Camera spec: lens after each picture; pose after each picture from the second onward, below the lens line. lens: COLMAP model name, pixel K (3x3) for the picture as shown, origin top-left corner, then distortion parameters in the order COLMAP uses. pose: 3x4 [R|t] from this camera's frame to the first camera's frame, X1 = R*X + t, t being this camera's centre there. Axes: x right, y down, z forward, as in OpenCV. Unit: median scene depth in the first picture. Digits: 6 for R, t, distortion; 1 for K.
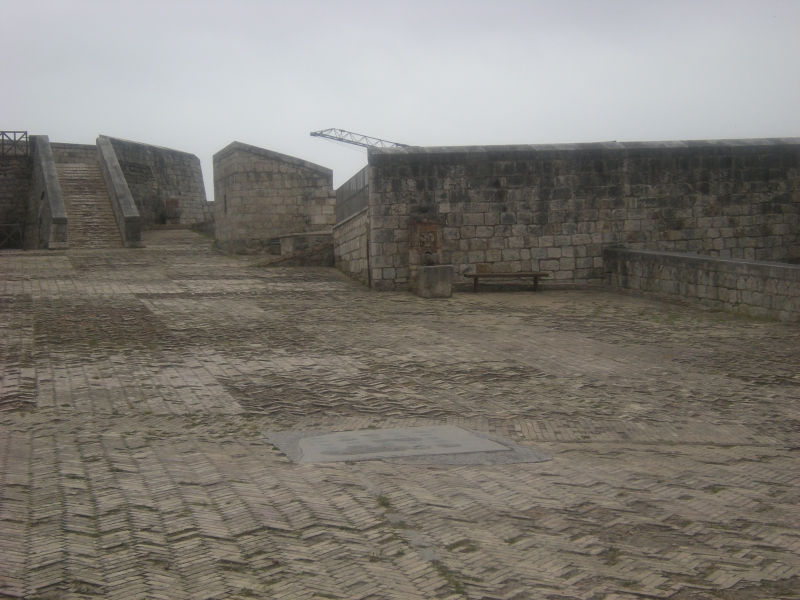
lens RADIAL K [[1404.2, 0, 400.0], [0, 1404.2, 300.1], [0, 0, 1]] dist [0.028453, 0.000000]
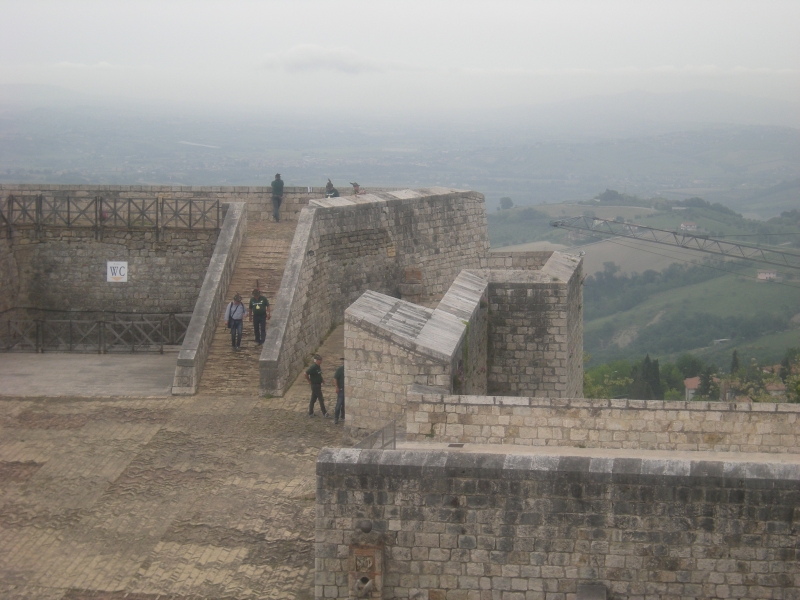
lens RADIAL K [[2249.0, 0, 399.9], [0, 2249.0, 300.0], [0, 0, 1]] dist [0.153820, 0.000000]
pose [[0.925792, 0.083077, -0.368791, 0.538906], [-0.041832, 0.992076, 0.118472, -0.369042], [0.375711, -0.094253, 0.921931, -0.302244]]
